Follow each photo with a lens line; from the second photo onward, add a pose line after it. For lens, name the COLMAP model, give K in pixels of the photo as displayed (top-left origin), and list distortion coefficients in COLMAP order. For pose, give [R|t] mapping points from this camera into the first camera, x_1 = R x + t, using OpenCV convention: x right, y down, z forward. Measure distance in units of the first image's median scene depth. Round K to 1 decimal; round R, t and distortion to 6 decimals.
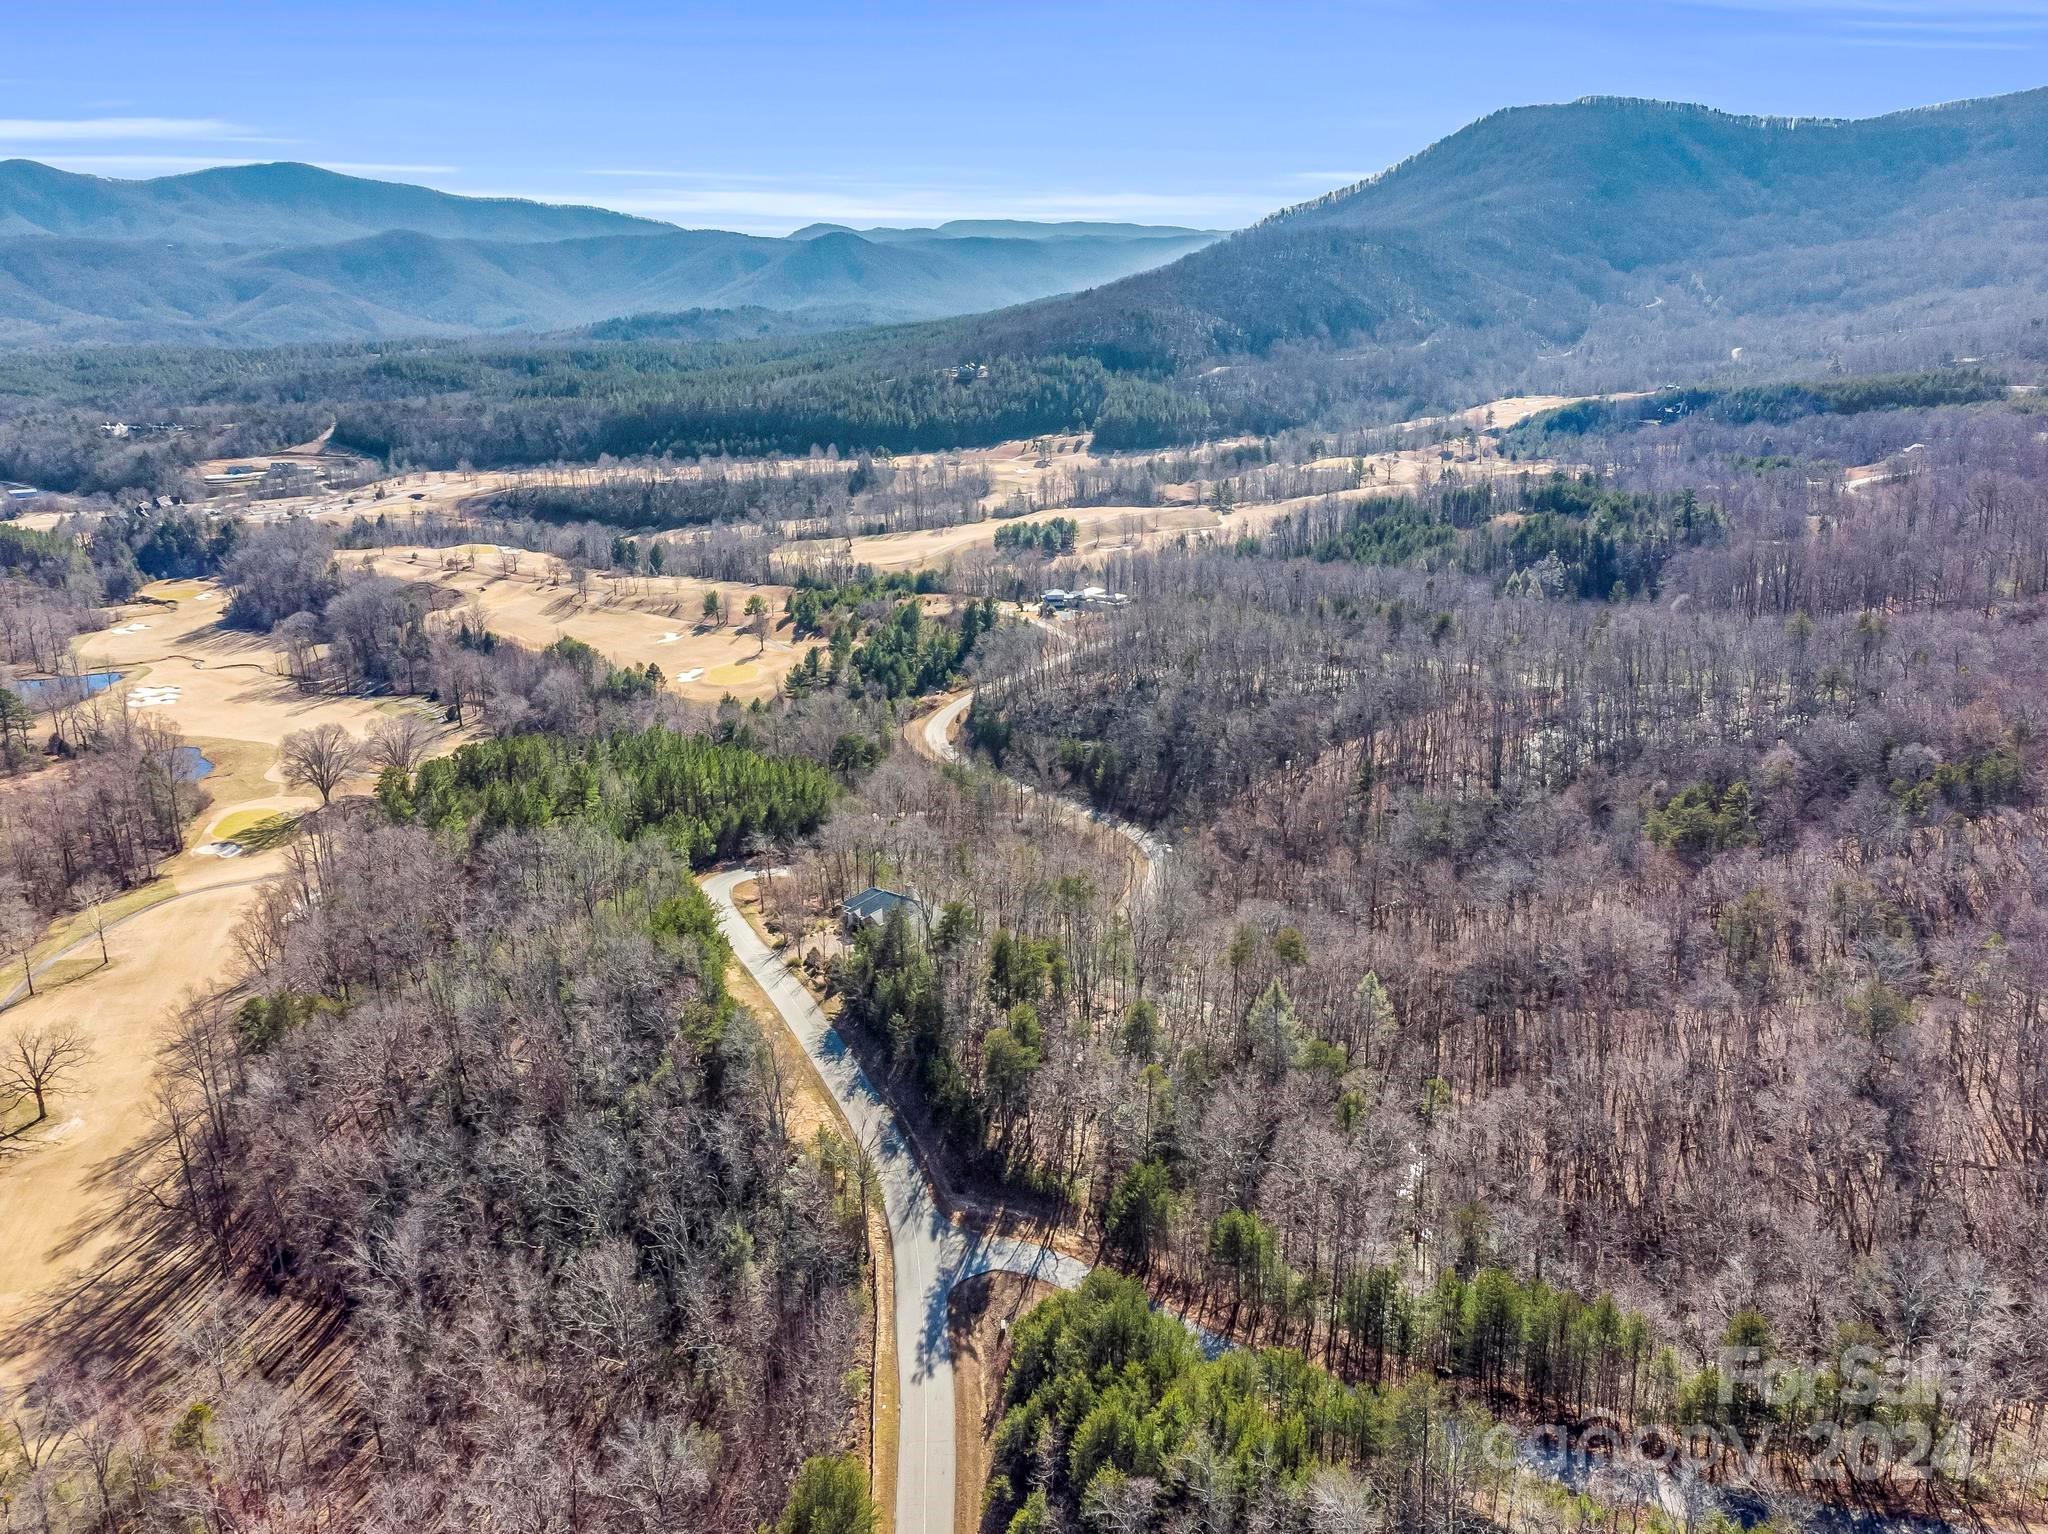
lens RADIAL K [[1566.0, 0, 1024.0], [0, 1566.0, 767.0], [0, 0, 1]] dist [-0.022650, 0.038659]
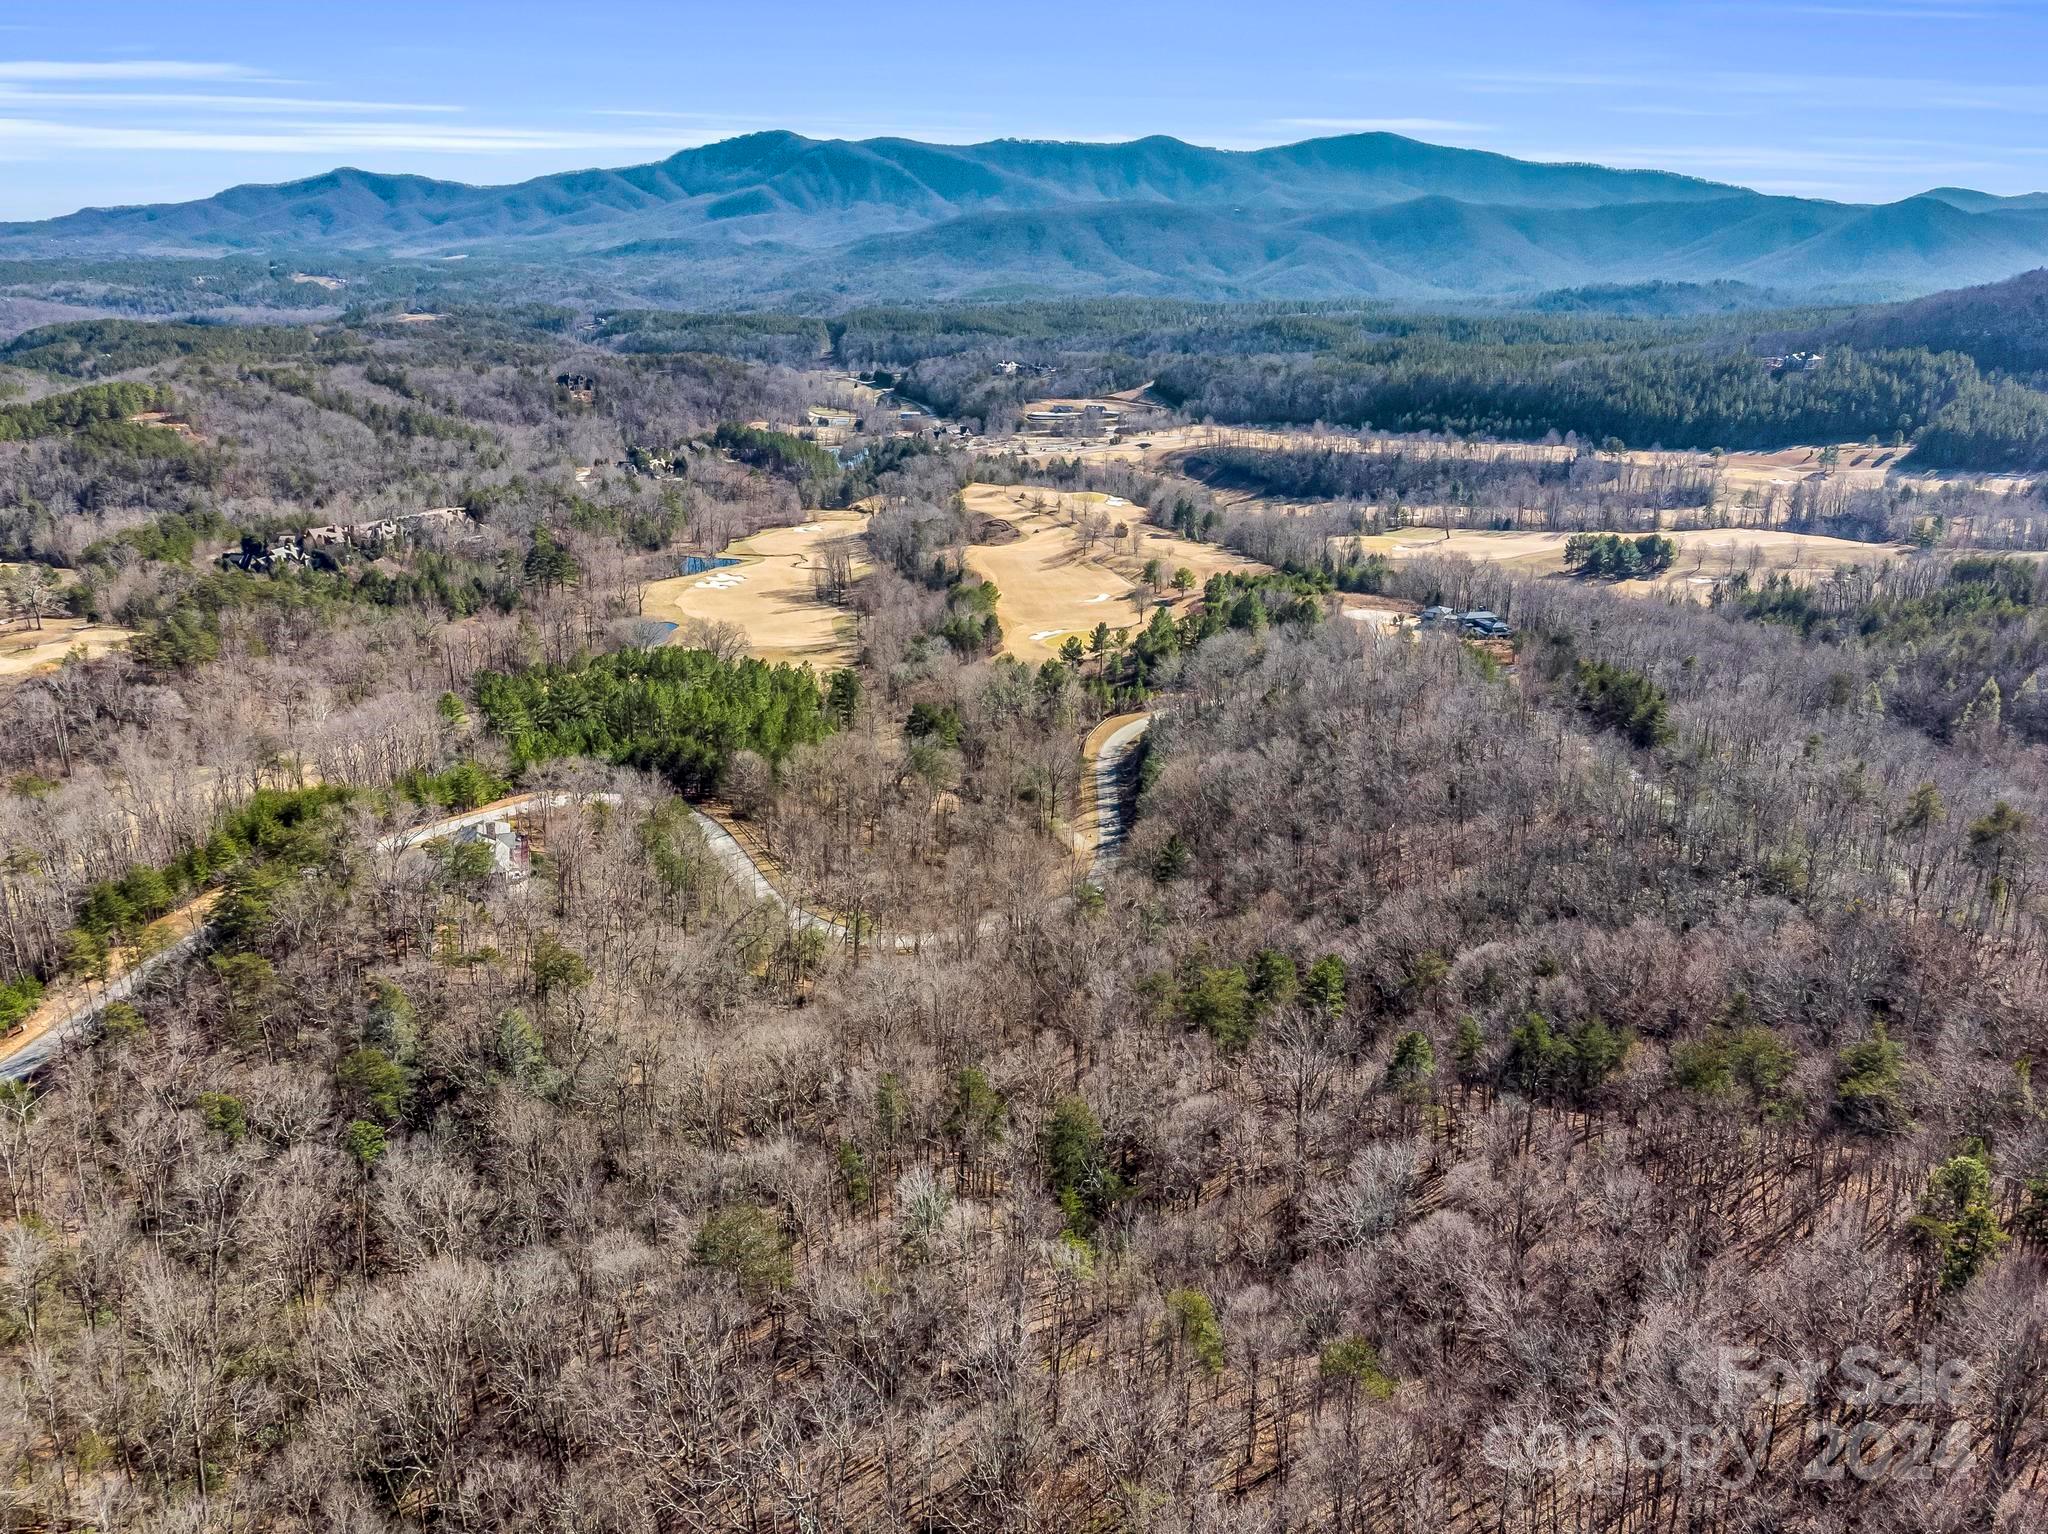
lens RADIAL K [[1551.2, 0, 1015.3], [0, 1551.2, 763.0], [0, 0, 1]] dist [-0.021944, 0.041454]
pose [[0.791487, 0.208500, -0.574522, 0.172080], [-0.196629, 0.976904, 0.083644, -0.026954], [0.578693, 0.046765, 0.814204, 0.078212]]
